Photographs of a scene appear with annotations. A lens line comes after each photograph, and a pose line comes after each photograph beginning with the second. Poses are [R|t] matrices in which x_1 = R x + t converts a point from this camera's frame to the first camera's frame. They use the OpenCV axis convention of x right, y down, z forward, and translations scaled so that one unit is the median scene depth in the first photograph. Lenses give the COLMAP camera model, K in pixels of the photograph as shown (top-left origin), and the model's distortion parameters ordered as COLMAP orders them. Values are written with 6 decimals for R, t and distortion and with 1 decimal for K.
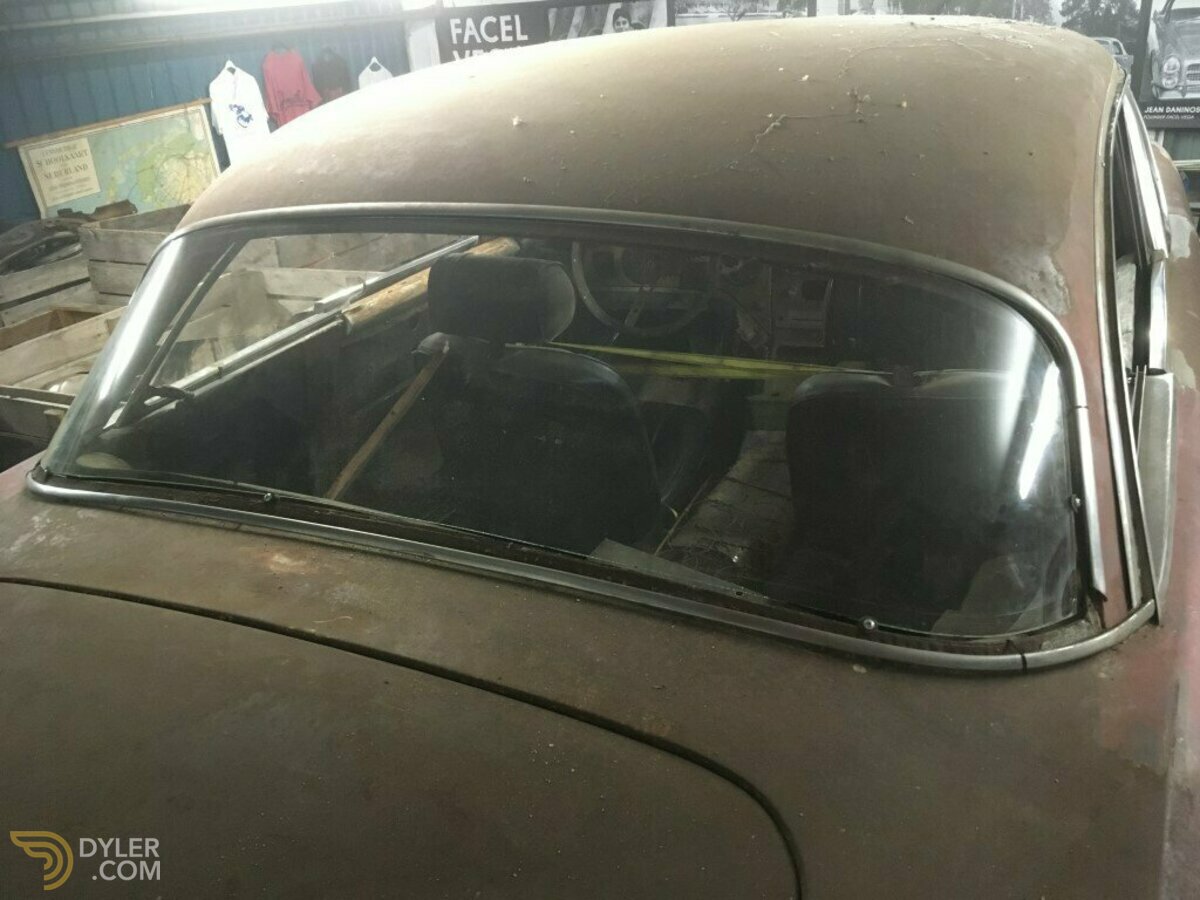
lens RADIAL K [[1038.4, 0, 600.0], [0, 1038.4, 450.0], [0, 0, 1]] dist [0.035349, -0.001158]
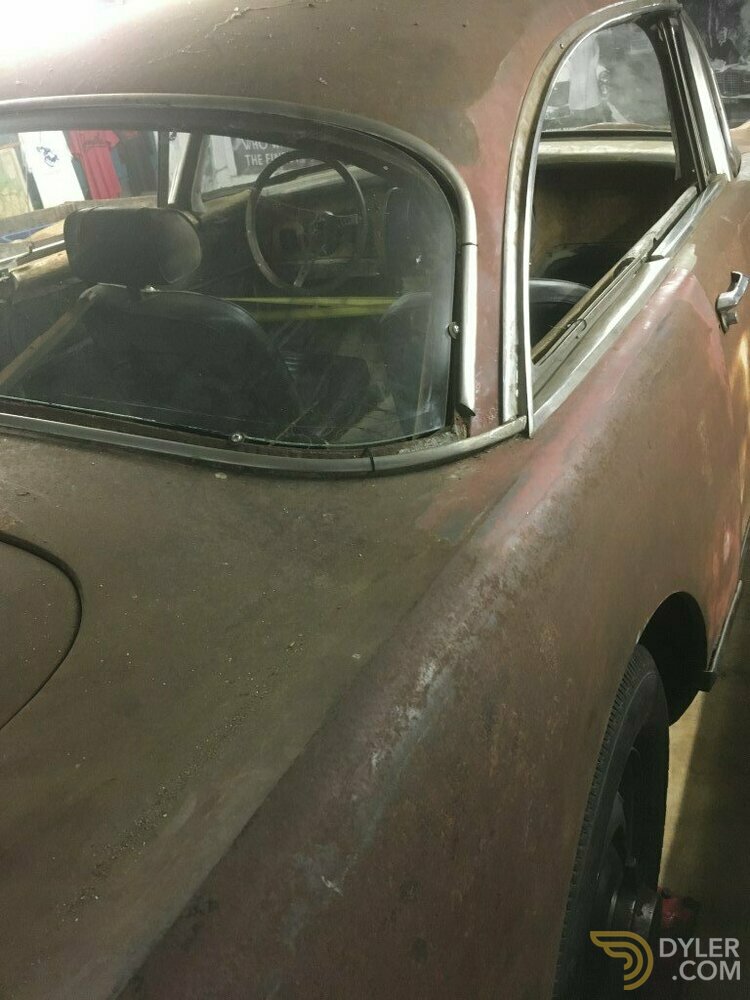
lens RADIAL K [[865.4, 0, 375.0], [0, 865.4, 500.0], [0, 0, 1]] dist [0.035349, -0.001158]
pose [[0.998056, -0.036039, -0.050853, 0.310221], [0.038888, 0.997662, 0.056199, 0.129856], [0.048709, -0.058067, 0.997124, 0.070260]]
